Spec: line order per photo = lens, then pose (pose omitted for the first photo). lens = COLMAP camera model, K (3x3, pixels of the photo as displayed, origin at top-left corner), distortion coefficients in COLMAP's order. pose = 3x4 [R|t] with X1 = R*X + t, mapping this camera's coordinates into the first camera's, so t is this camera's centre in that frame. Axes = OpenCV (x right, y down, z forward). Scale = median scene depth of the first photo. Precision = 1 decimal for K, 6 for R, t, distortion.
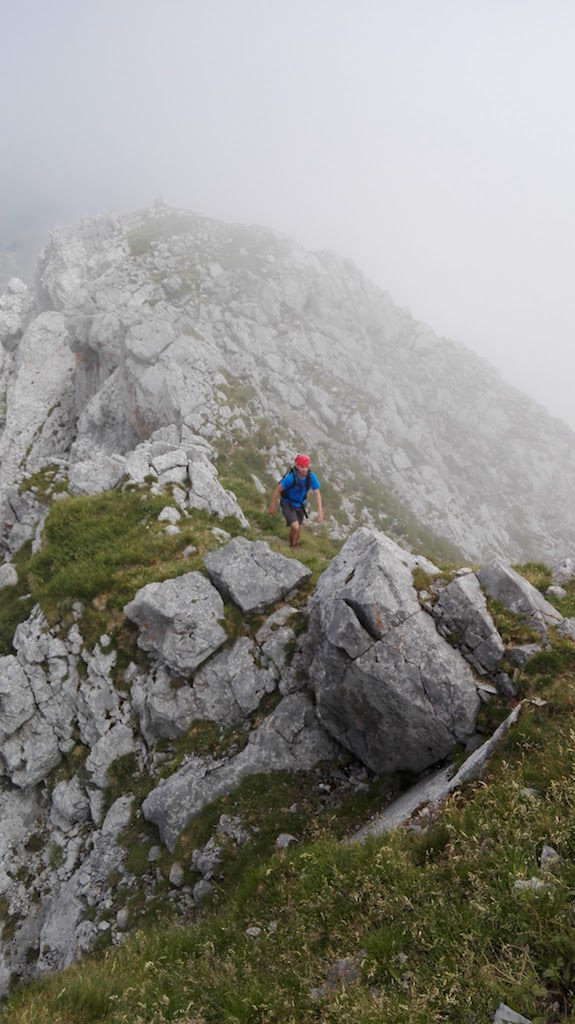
lens RADIAL K [[858.1, 0, 287.5], [0, 858.1, 512.0], [0, 0, 1]] dist [0.087948, 0.002157]
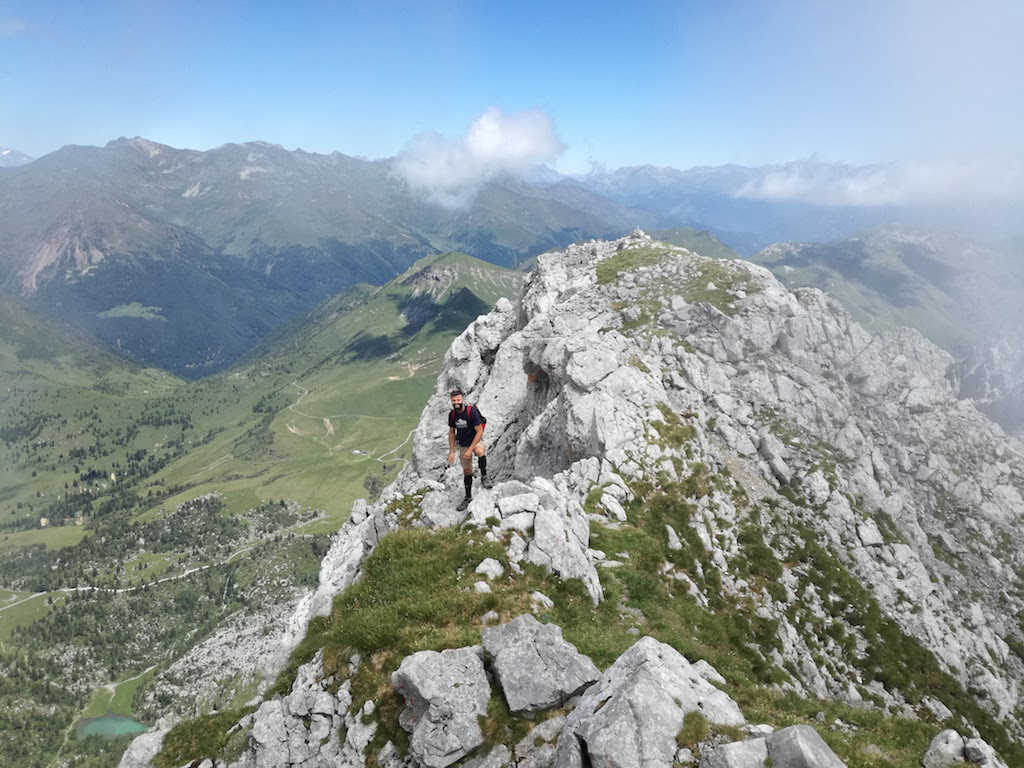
lens RADIAL K [[869.7, 0, 509.7], [0, 869.7, 358.1], [0, 0, 1]] dist [0.078663, -0.176502]
pose [[0.938271, 0.088951, -0.334268, 0.075936], [-0.153721, 0.972926, -0.172585, -0.025690], [0.309866, 0.213316, 0.926542, 0.061524]]
